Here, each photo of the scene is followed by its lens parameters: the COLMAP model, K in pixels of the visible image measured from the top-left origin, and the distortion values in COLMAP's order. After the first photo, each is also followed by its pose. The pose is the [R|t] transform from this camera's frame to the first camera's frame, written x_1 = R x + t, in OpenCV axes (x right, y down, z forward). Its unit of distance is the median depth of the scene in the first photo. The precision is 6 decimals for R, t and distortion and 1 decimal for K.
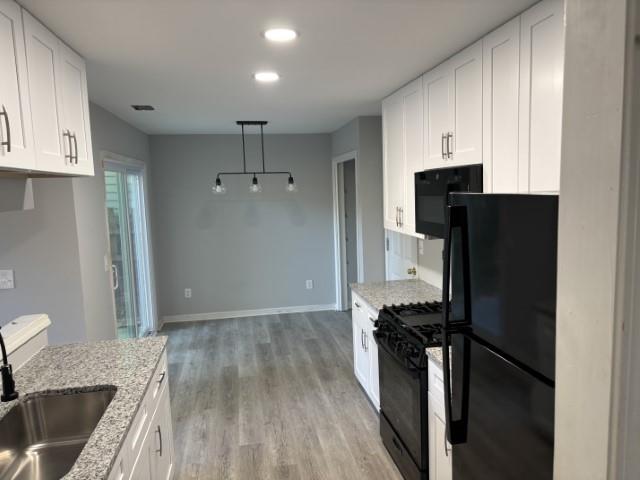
lens RADIAL K [[472.3, 0, 328.2], [0, 472.3, 245.3], [0, 0, 1]] dist [0.041789, -0.008006]
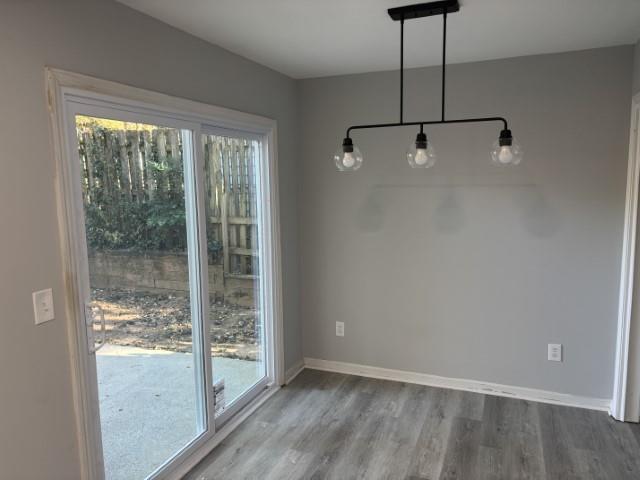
lens RADIAL K [[472.3, 0, 328.2], [0, 472.3, 245.3], [0, 0, 1]] dist [0.041789, -0.008006]
pose [[0.849542, 0.087769, -0.520168, 0.012980], [-0.074560, 0.996141, 0.046310, -0.043216], [0.522225, -0.000559, 0.852807, 0.482747]]
